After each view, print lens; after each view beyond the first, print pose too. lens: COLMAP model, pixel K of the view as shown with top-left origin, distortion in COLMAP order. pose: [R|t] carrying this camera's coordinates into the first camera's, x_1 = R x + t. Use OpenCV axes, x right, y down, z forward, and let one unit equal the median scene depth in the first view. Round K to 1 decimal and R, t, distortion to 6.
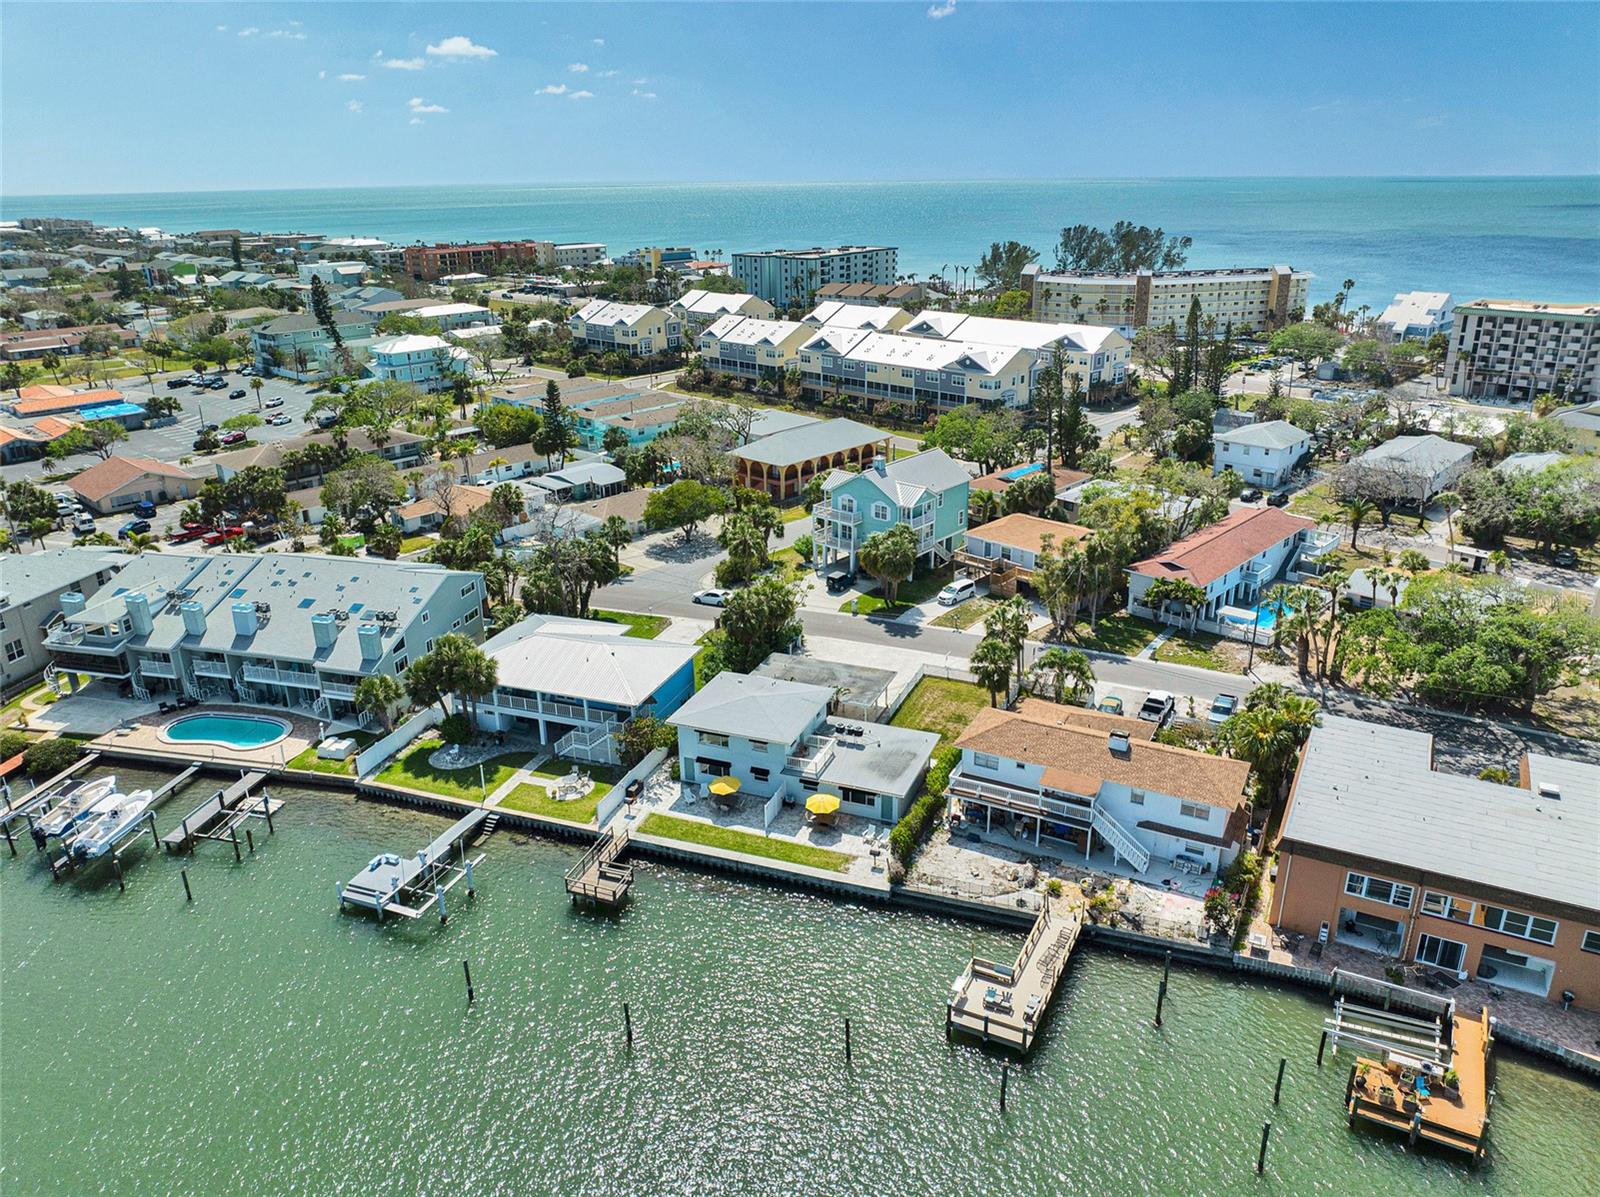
lens RADIAL K [[1124.6, 0, 807.1], [0, 1124.6, 598.8], [0, 0, 1]] dist [-0.037689, 0.004204]
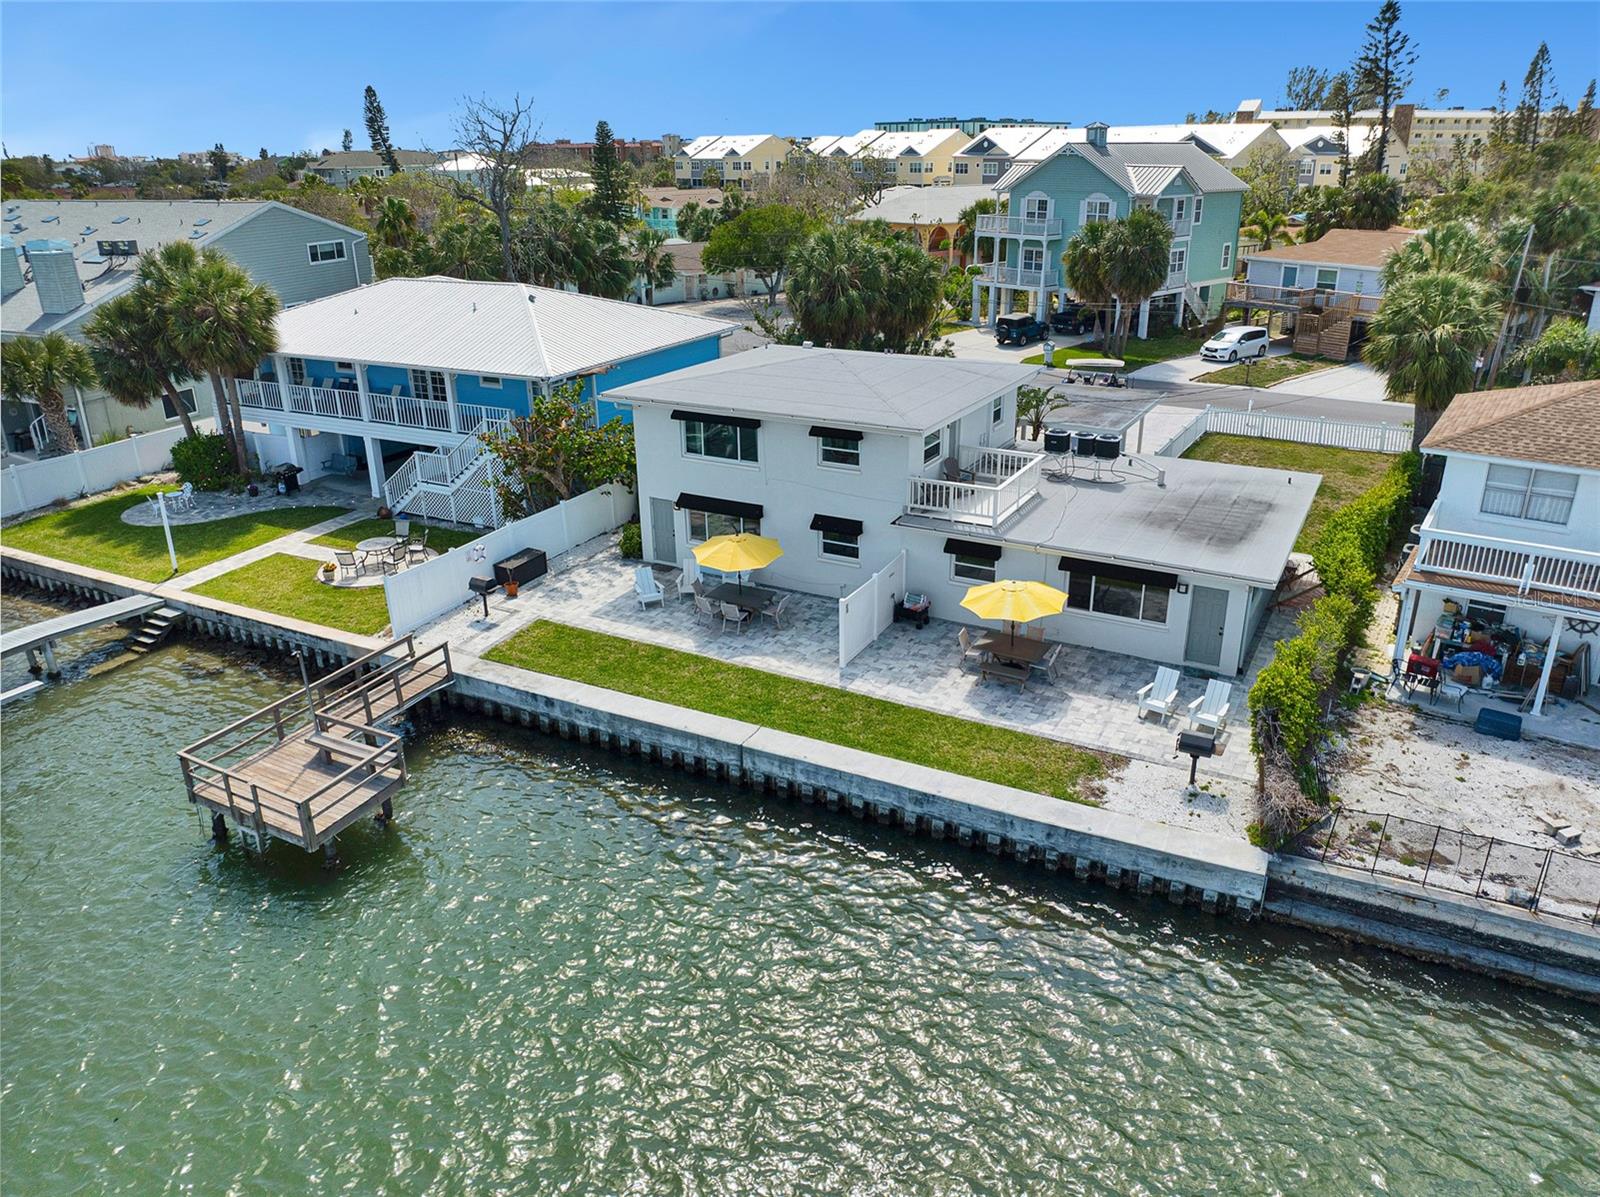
lens RADIAL K [[1124.6, 0, 807.1], [0, 1124.6, 598.8], [0, 0, 1]] dist [-0.037689, 0.004204]
pose [[0.992048, 0.048681, -0.116064, -0.006952], [-0.045987, 0.998609, 0.025780, 0.147486], [0.117158, -0.020238, 0.992907, 0.553962]]
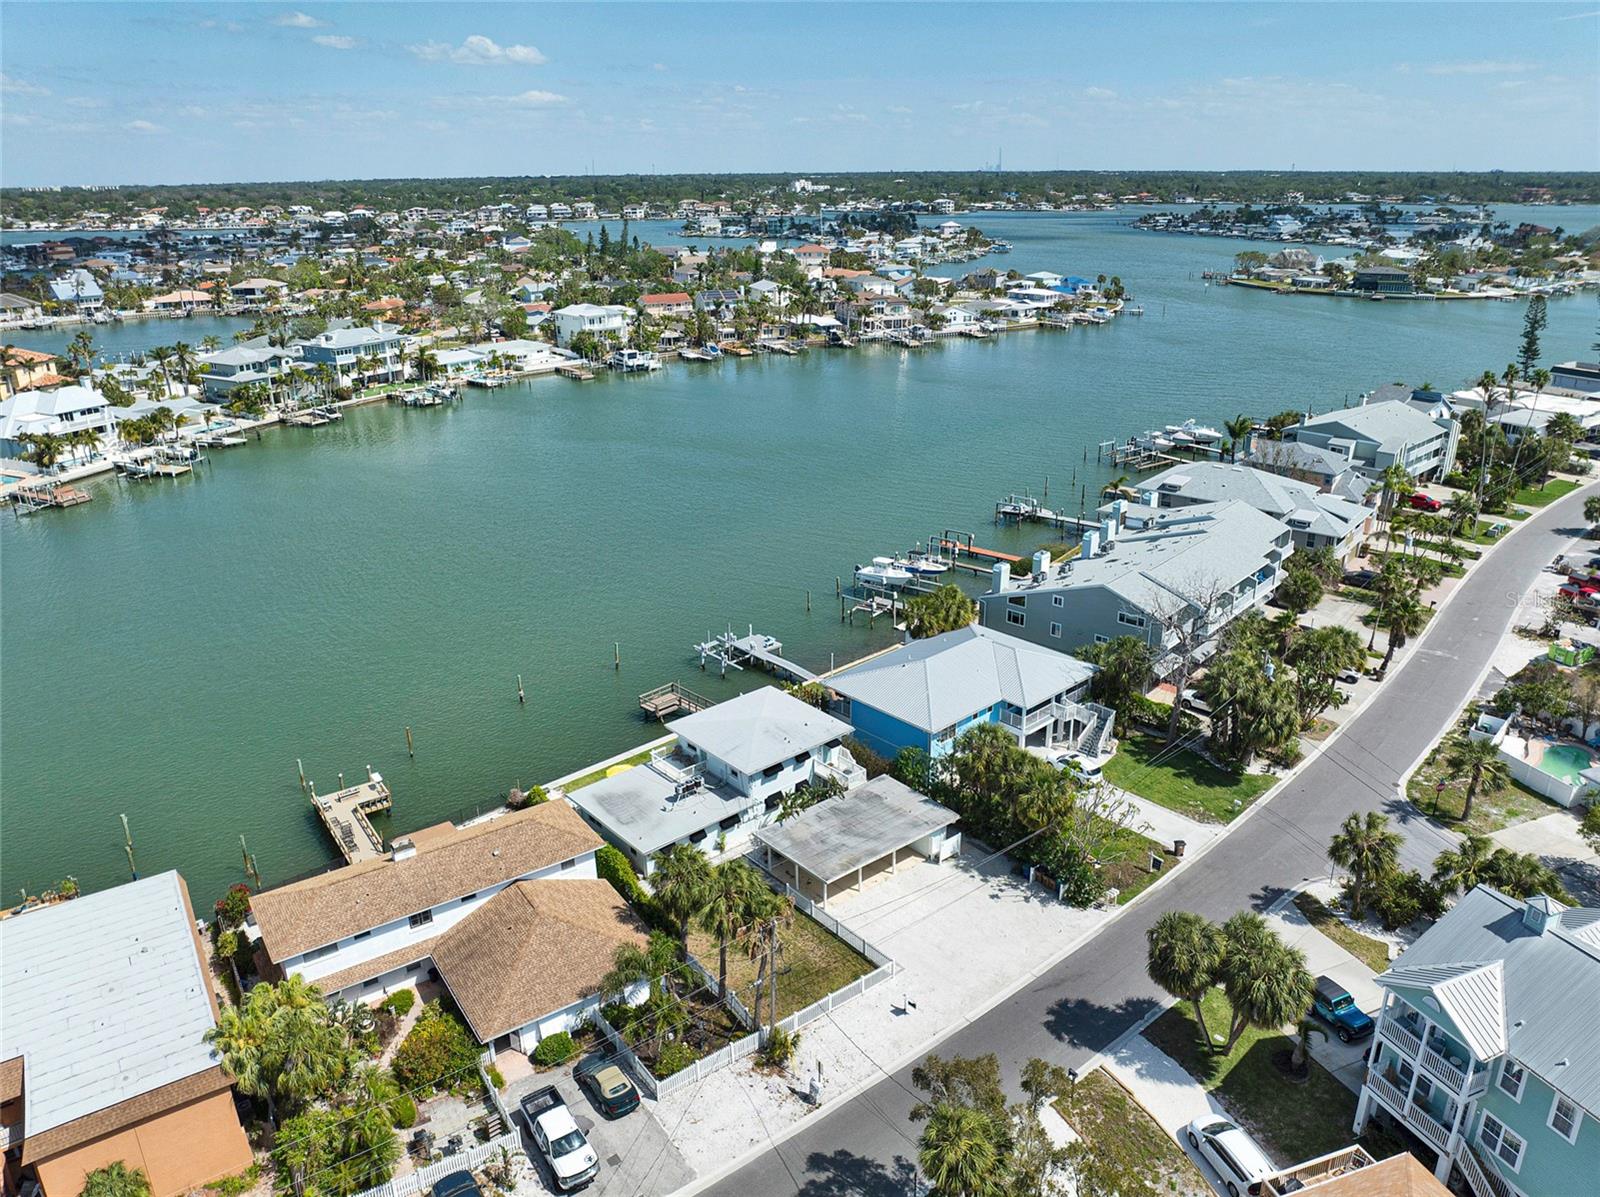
lens RADIAL K [[1124.6, 0, 807.1], [0, 1124.6, 598.8], [0, 0, 1]] dist [-0.037689, 0.004204]
pose [[-0.454336, 0.333916, -0.825881, 0.629078], [-0.301454, 0.814766, 0.495259, -0.439285], [0.838275, 0.473979, -0.269517, 1.131116]]
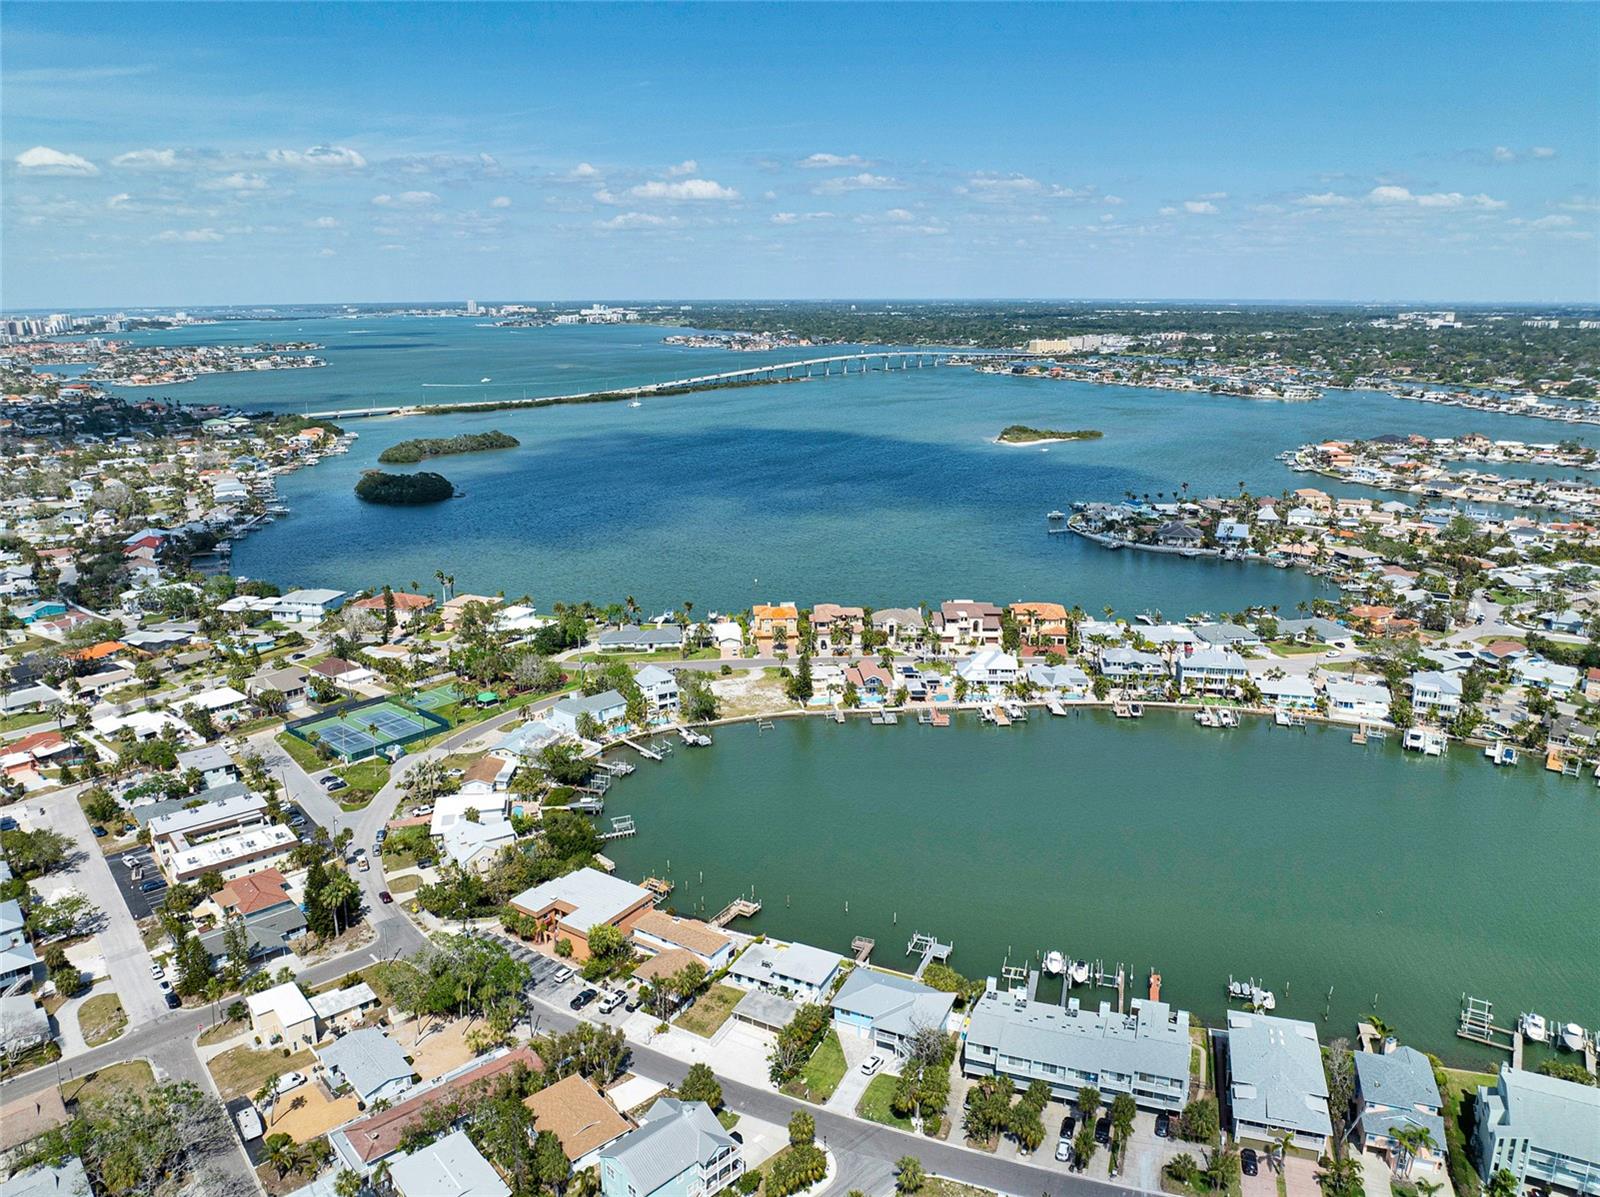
lens RADIAL K [[1124.6, 0, 807.1], [0, 1124.6, 598.8], [0, 0, 1]] dist [-0.037689, 0.004204]
pose [[-0.996538, -0.005766, 0.082941, -0.216879], [0.044052, 0.809431, 0.585560, -1.717744], [-0.070511, 0.587186, -0.806375, 2.219852]]
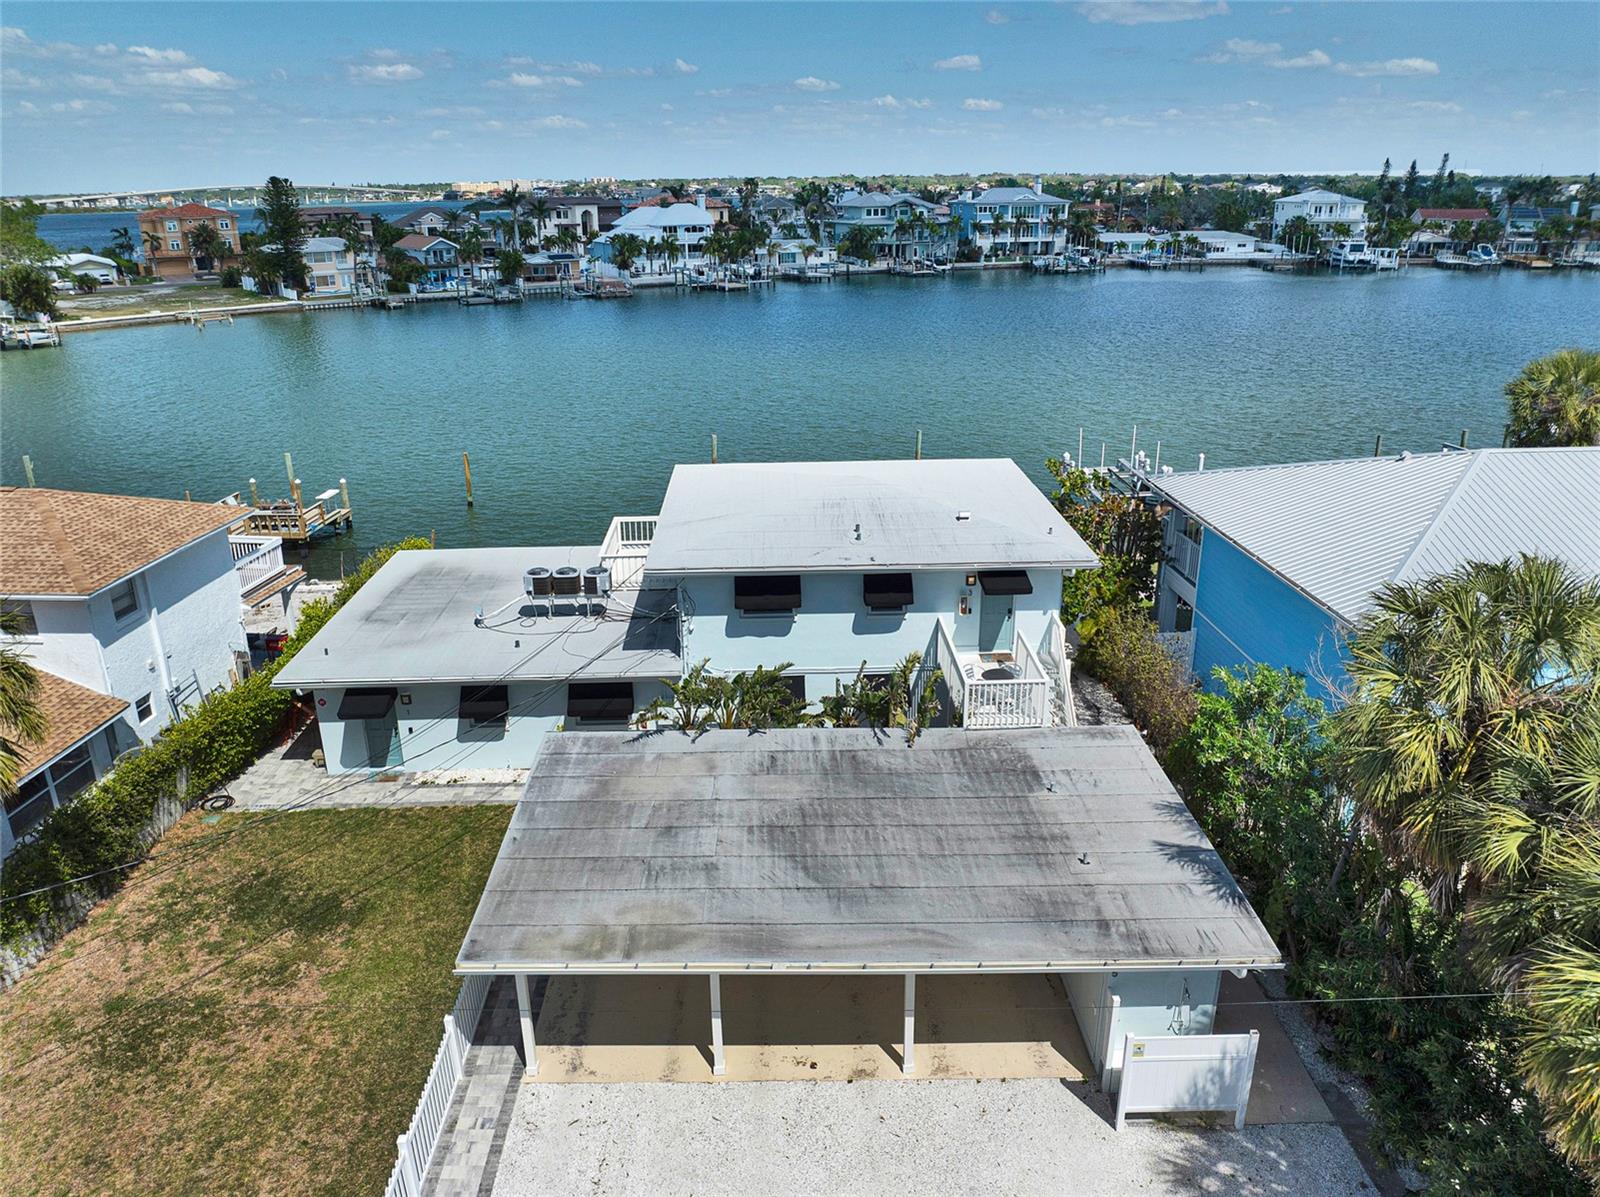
lens RADIAL K [[1137.6, 0, 806.5], [0, 1137.6, 603.6], [0, 0, 1]] dist [-0.039903, -0.000234]
pose [[-0.914548, 0.160456, -0.371288, 0.089530], [-0.123048, 0.764070, 0.633290, -0.088304], [0.385306, 0.624860, -0.679035, 1.134632]]
